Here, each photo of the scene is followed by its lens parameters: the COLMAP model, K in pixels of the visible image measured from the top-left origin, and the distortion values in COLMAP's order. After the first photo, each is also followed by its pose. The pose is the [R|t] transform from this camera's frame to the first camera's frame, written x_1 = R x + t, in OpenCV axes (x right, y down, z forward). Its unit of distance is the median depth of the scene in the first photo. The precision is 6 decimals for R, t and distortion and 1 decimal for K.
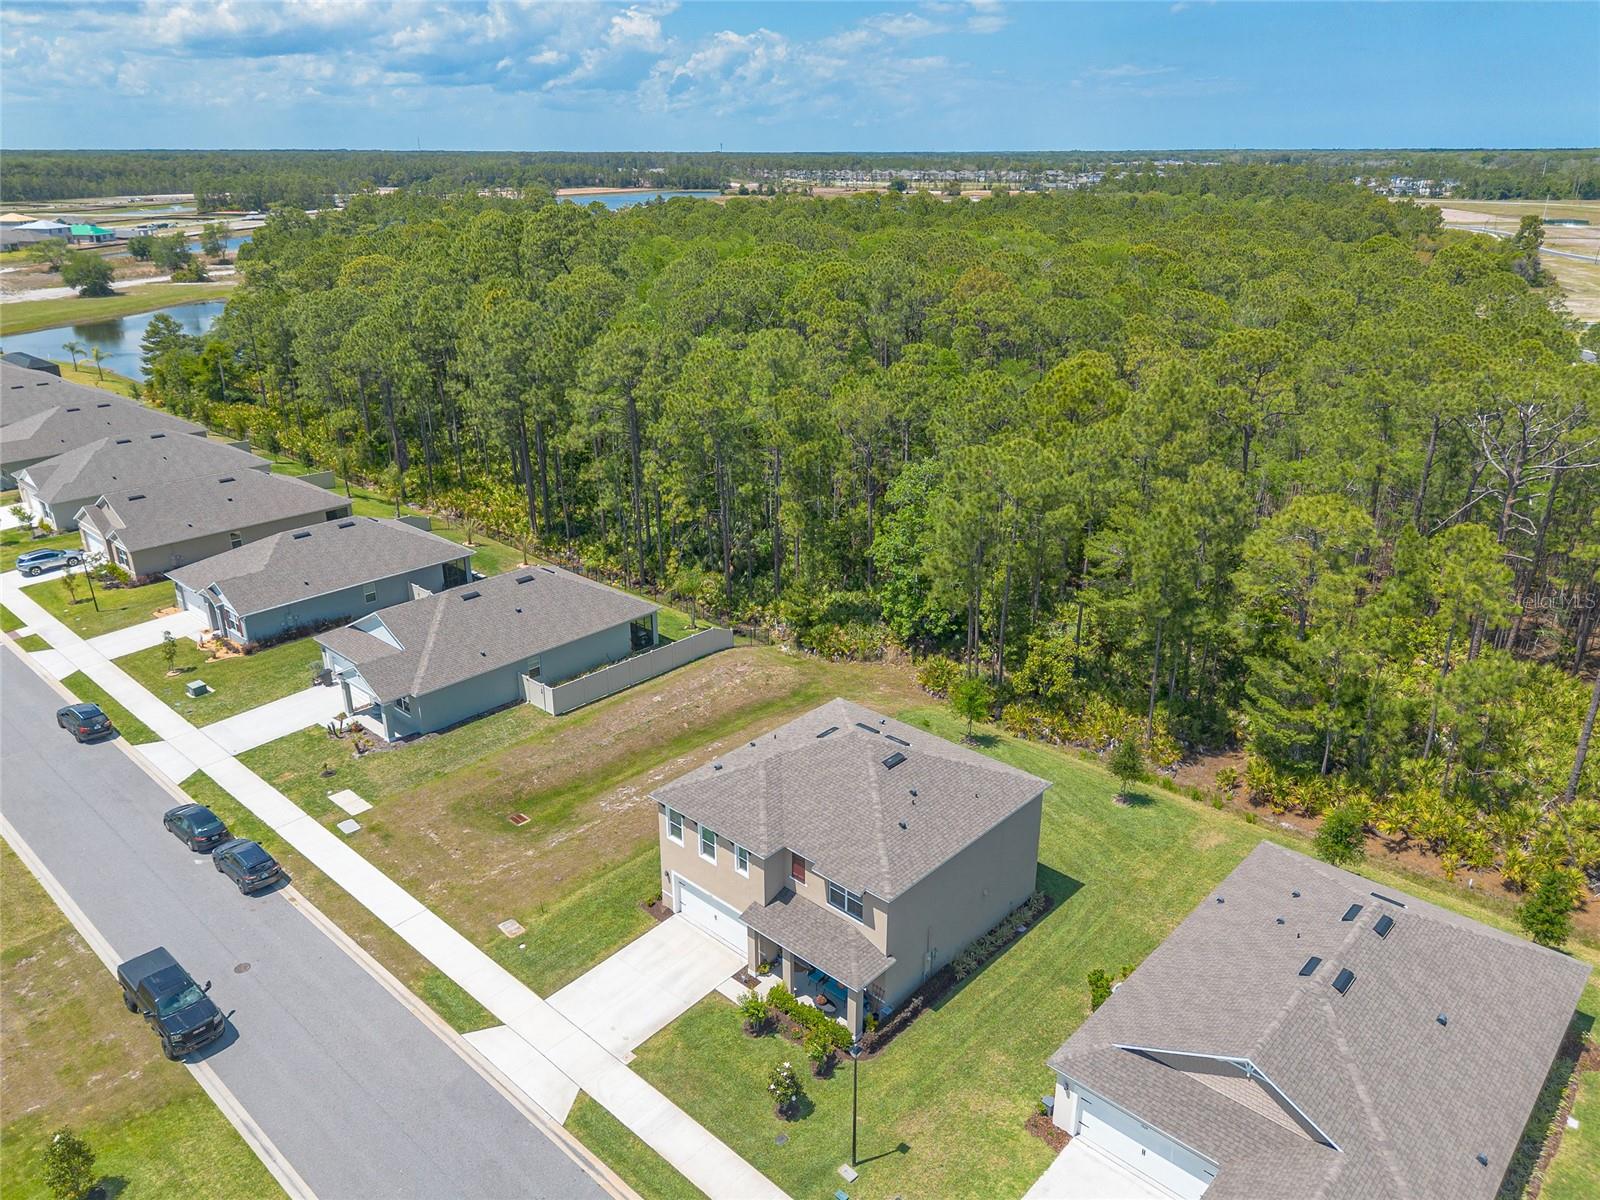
lens RADIAL K [[1134.7, 0, 800.8], [0, 1134.7, 598.8], [0, 0, 1]] dist [0.062226, -0.054445]
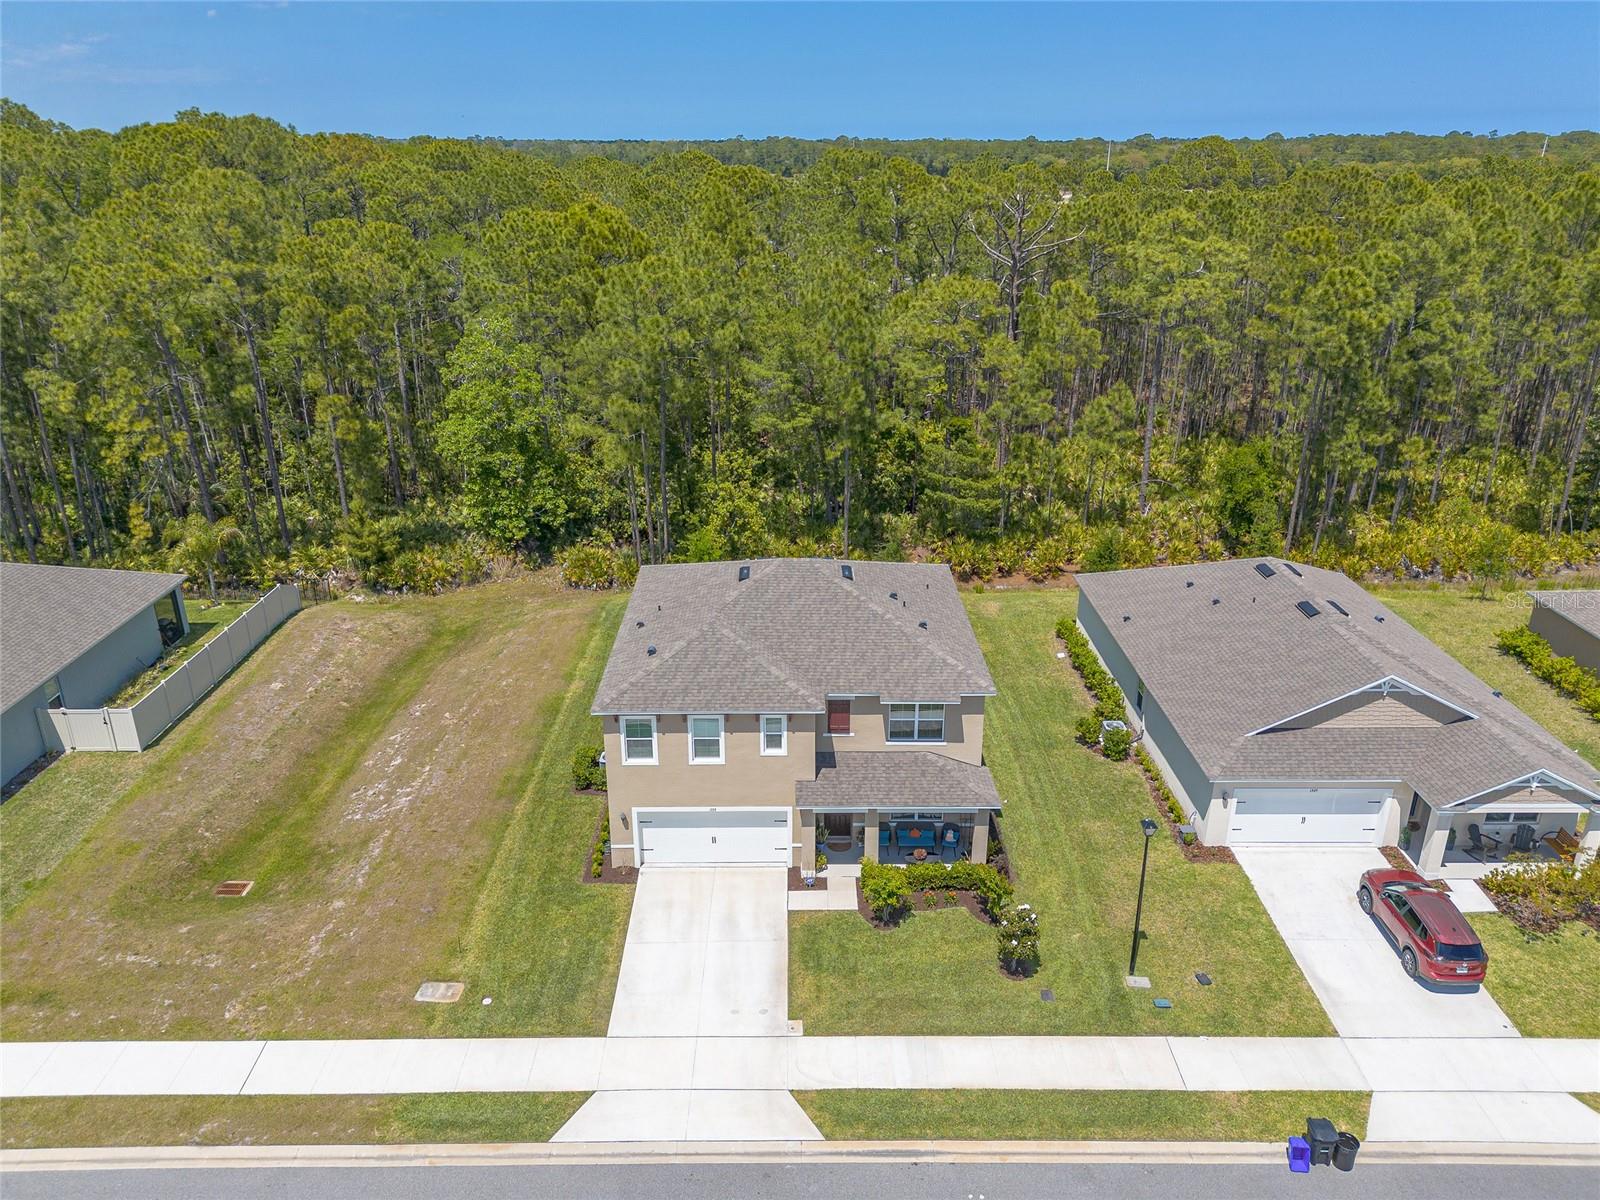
lens RADIAL K [[1134.7, 0, 789.6], [0, 1134.7, 591.4], [0, 0, 1]] dist [0.062226, -0.054445]
pose [[0.733269, -0.249526, 0.632498, -0.400650], [0.249191, 0.964126, 0.091464, 0.058335], [-0.632630, 0.090545, 0.769143, 0.330143]]
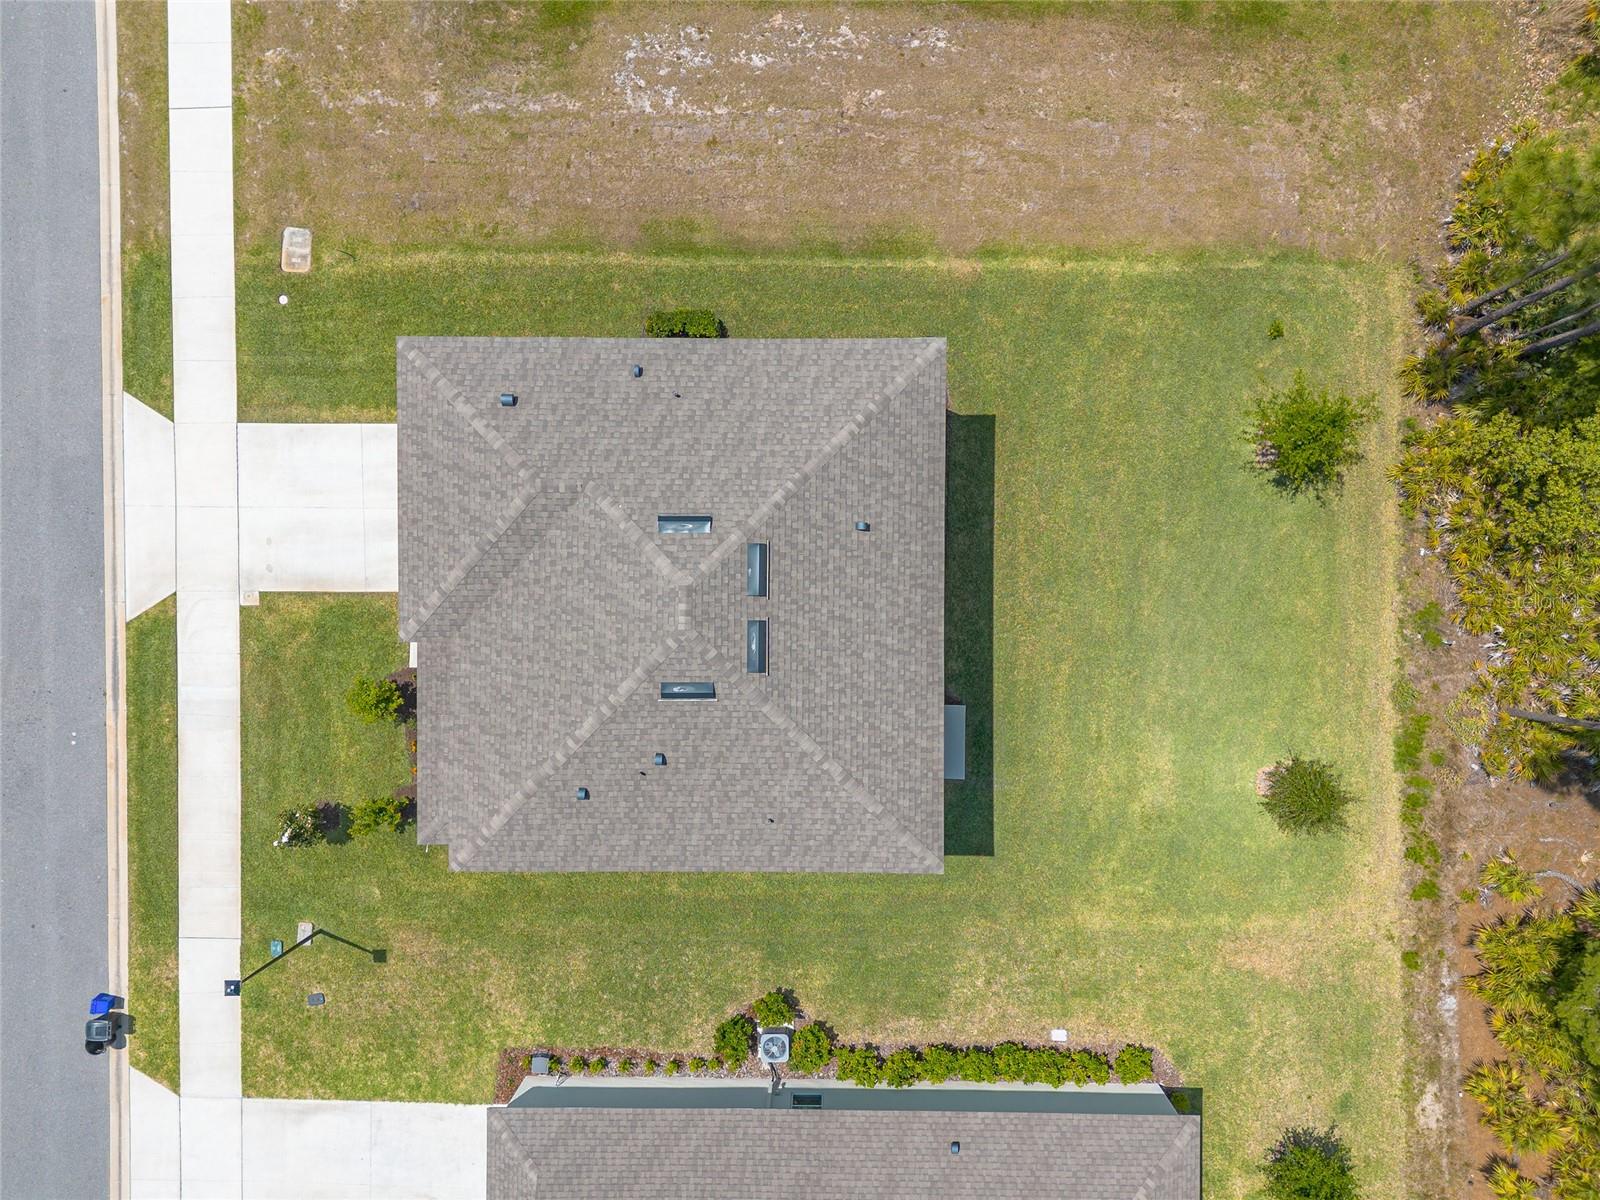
lens RADIAL K [[1134.7, 0, 806.7], [0, 1134.7, 611.2], [0, 0, 1]] dist [0.062226, -0.054445]
pose [[0.675648, 0.737206, 0.005163, 0.074966], [-0.255573, 0.227652, 0.939605, -0.301677], [0.691507, -0.636161, 0.342223, 0.746992]]
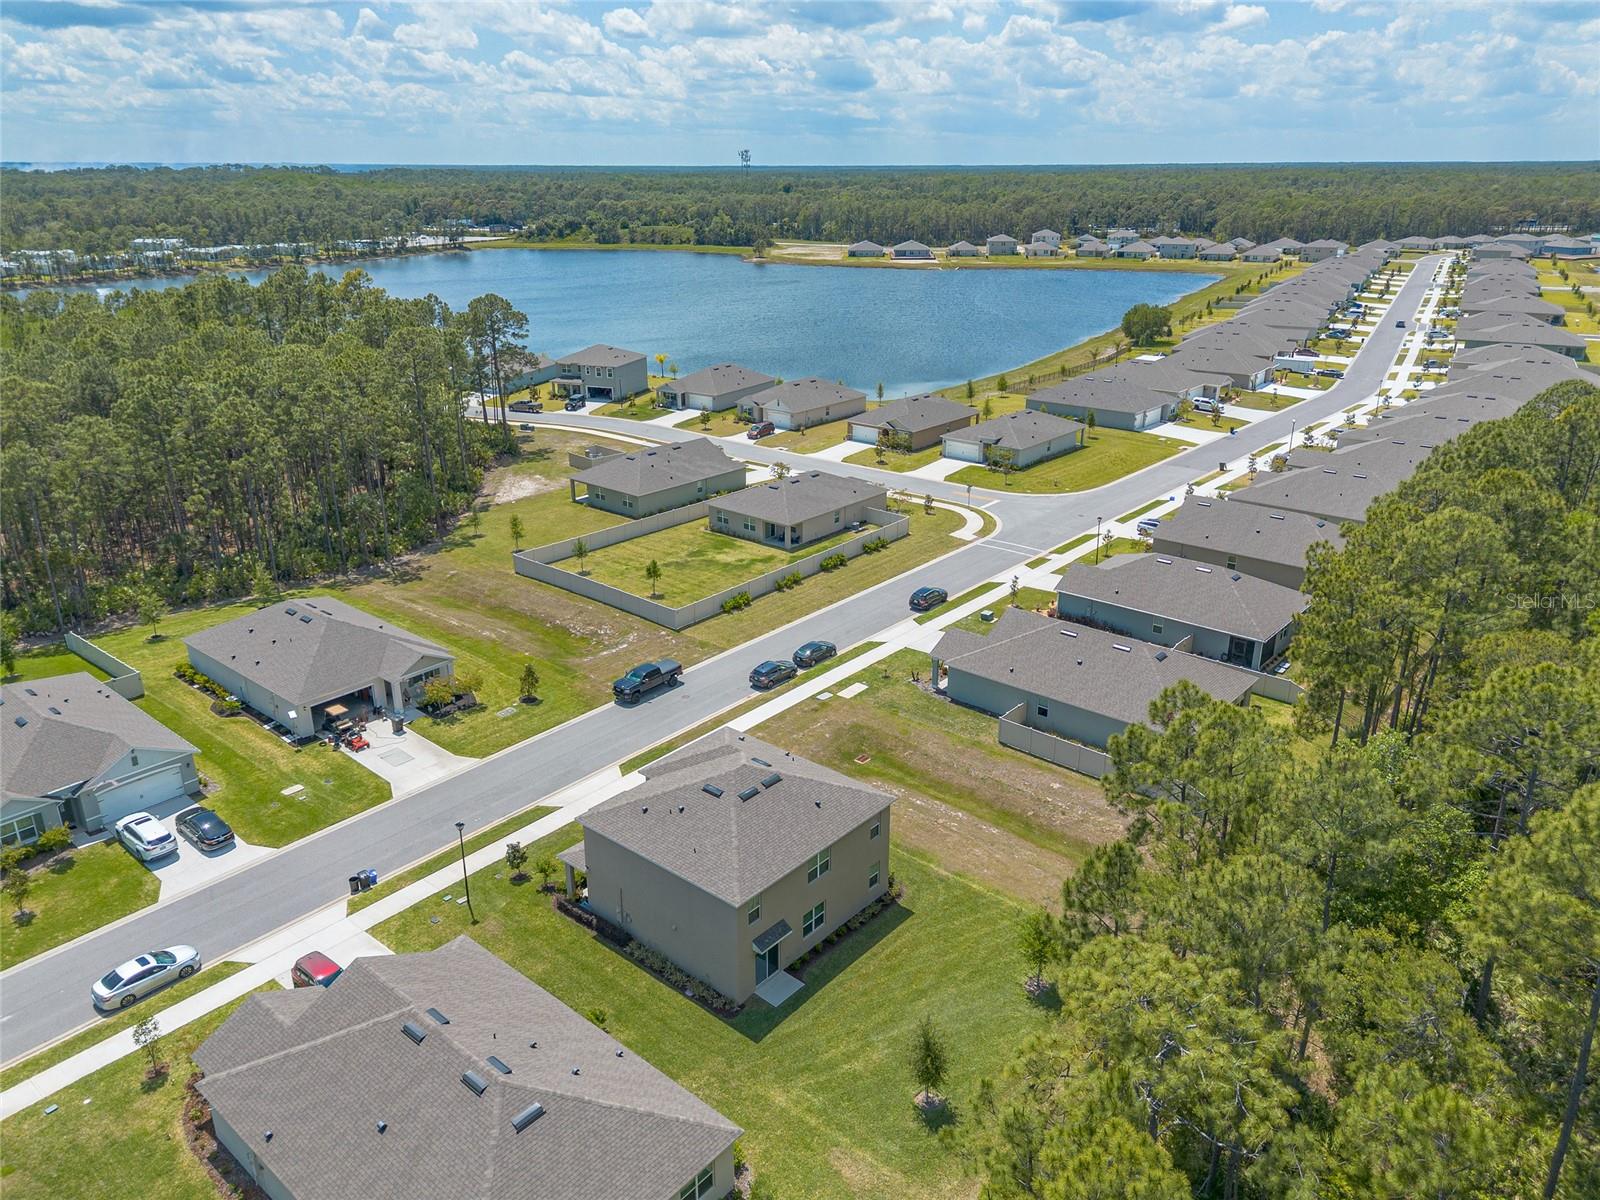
lens RADIAL K [[1134.7, 0, 802.1], [0, 1134.7, 603.2], [0, 0, 1]] dist [0.062226, -0.054445]
pose [[0.038504, 0.359657, -0.932290, 0.950354], [-0.362917, 0.874308, 0.322300, -0.378301], [0.931026, 0.325934, 0.164190, 0.697674]]
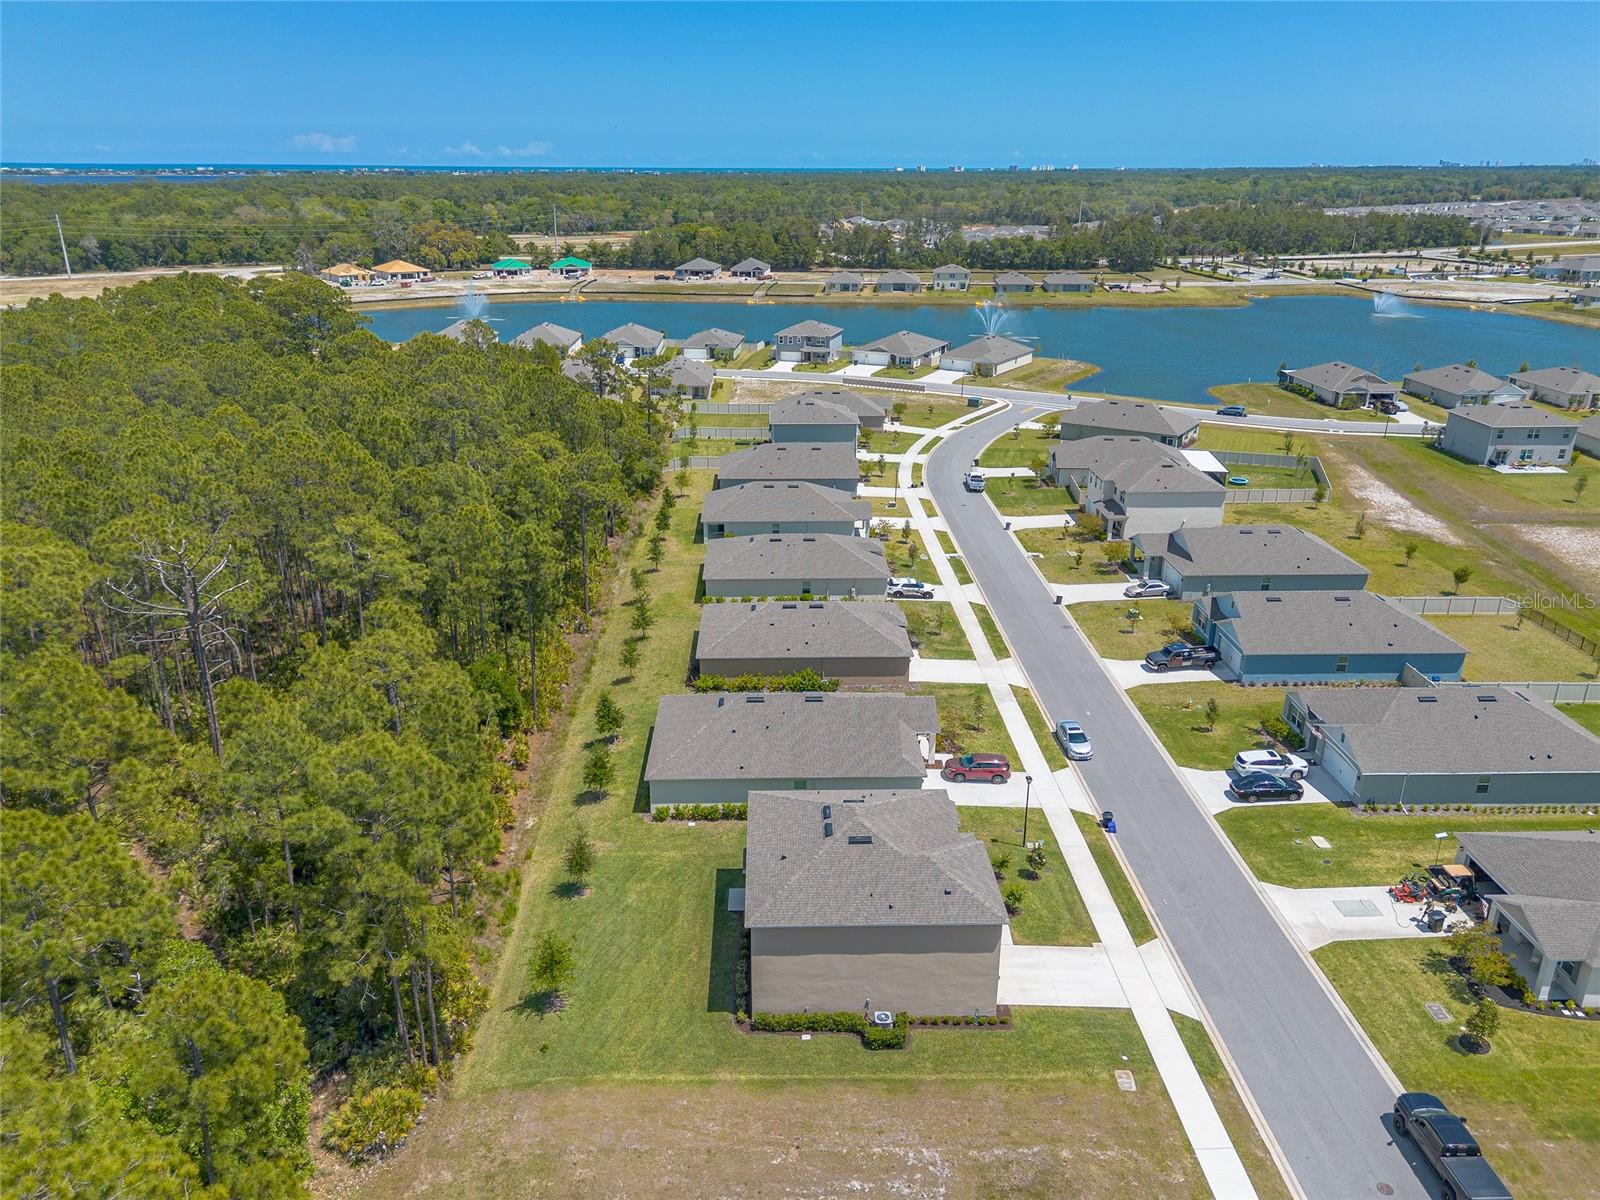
lens RADIAL K [[1134.7, 0, 792.0], [0, 1134.7, 603.5], [0, 0, 1]] dist [0.062226, -0.054445]
pose [[-0.694389, -0.256766, 0.672232, -0.562740], [0.262426, 0.779481, 0.568807, -0.652111], [-0.670042, 0.571384, -0.473881, 1.283226]]
